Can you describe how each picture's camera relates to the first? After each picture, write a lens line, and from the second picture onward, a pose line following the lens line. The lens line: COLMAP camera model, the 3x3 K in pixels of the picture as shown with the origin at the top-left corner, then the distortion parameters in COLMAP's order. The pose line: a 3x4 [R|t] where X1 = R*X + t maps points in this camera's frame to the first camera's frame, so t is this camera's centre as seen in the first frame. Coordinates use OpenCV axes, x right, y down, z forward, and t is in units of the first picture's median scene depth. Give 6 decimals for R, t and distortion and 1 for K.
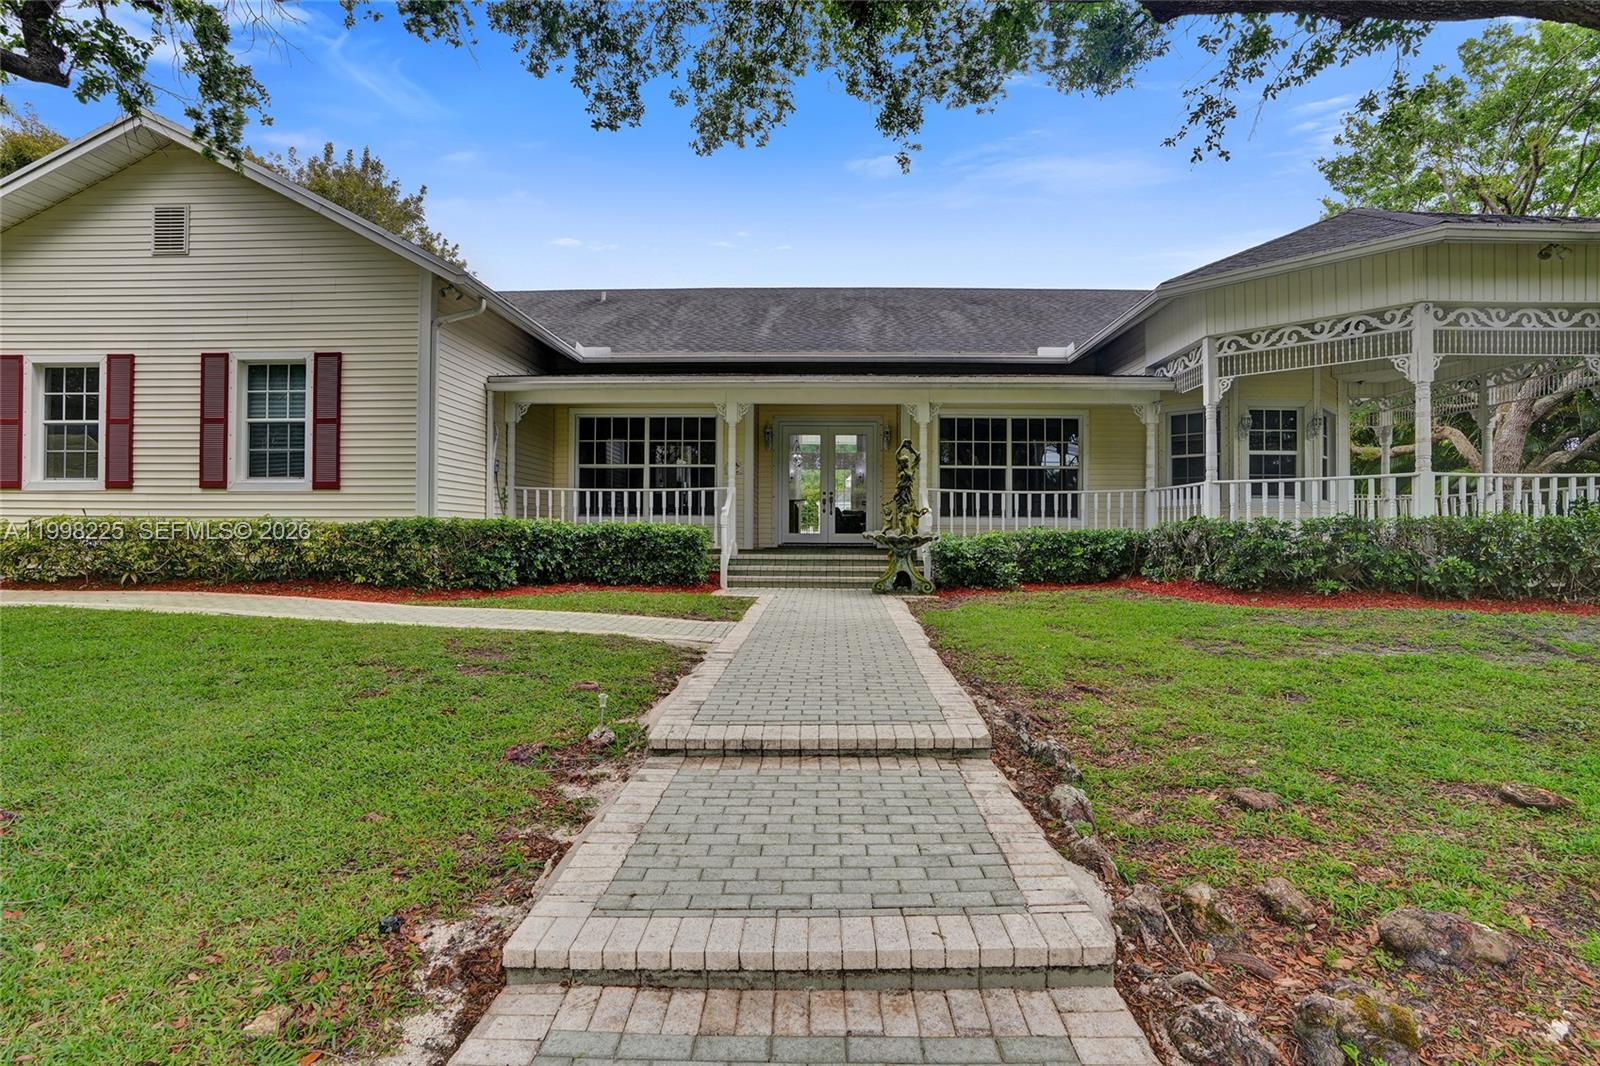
lens RADIAL K [[769.4, 0, 806.7], [0, 769.4, 533.1], [0, 0, 1]] dist [-0.059326, 0.027529]
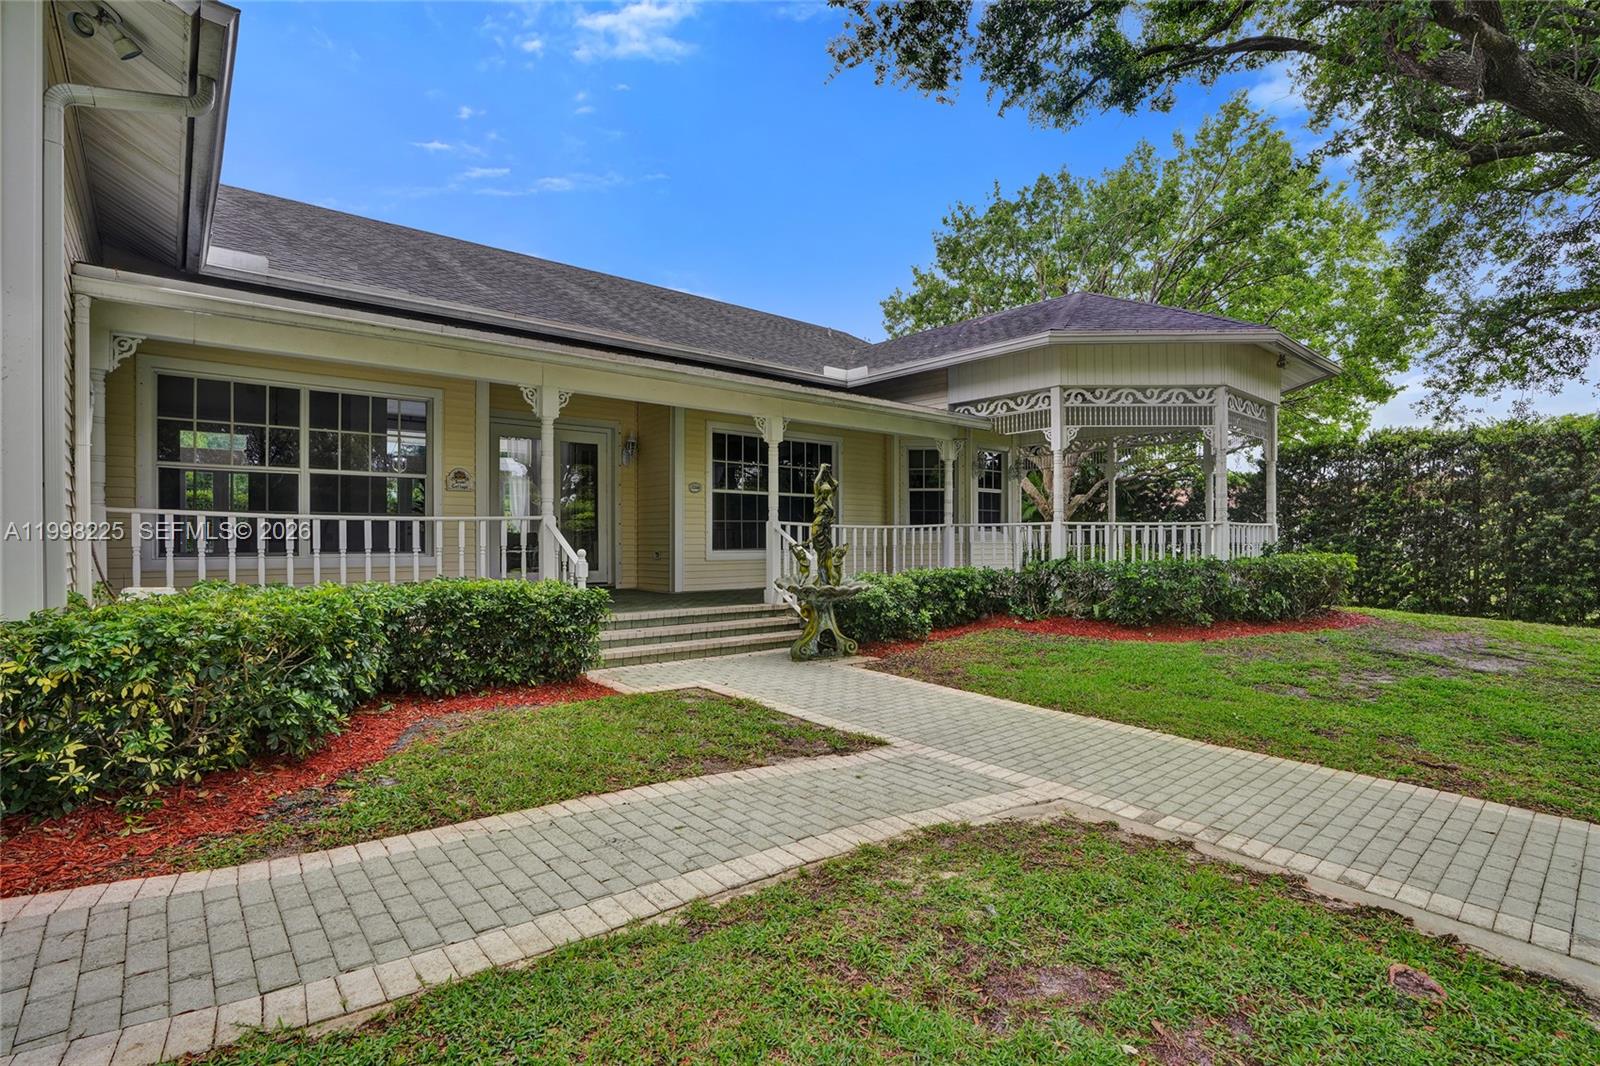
lens RADIAL K [[769.4, 0, 806.7], [0, 769.4, 533.1], [0, 0, 1]] dist [-0.059326, 0.027529]
pose [[0.737923, -0.000586, 0.674885, -0.429367], [0.006241, 0.999963, -0.005955, -0.045555], [-0.674856, 0.008606, 0.737899, 0.419673]]
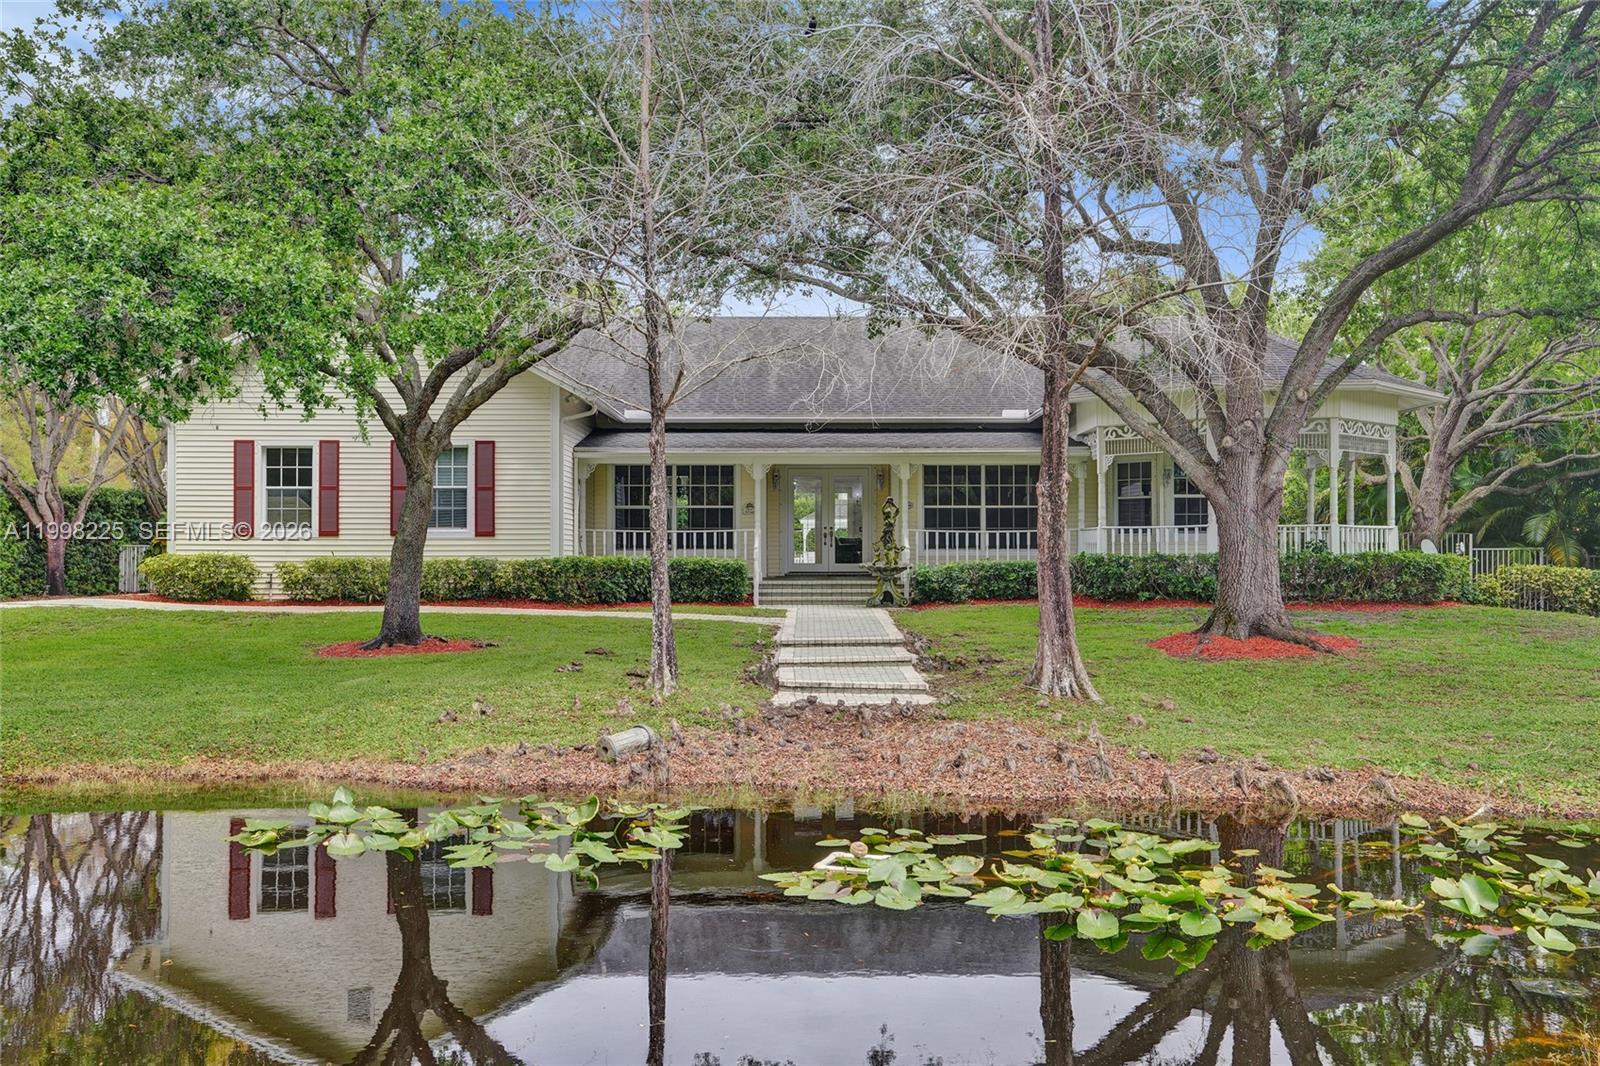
lens RADIAL K [[1494.4, 0, 808.7], [0, 1494.4, 548.8], [0, 0, 1]] dist [0.130444, -0.001021]
pose [[0.999304, -0.005964, 0.036831, -0.117778], [0.006232, 0.999955, -0.007172, -0.009159], [-0.036787, 0.007397, 0.999296, -1.712402]]
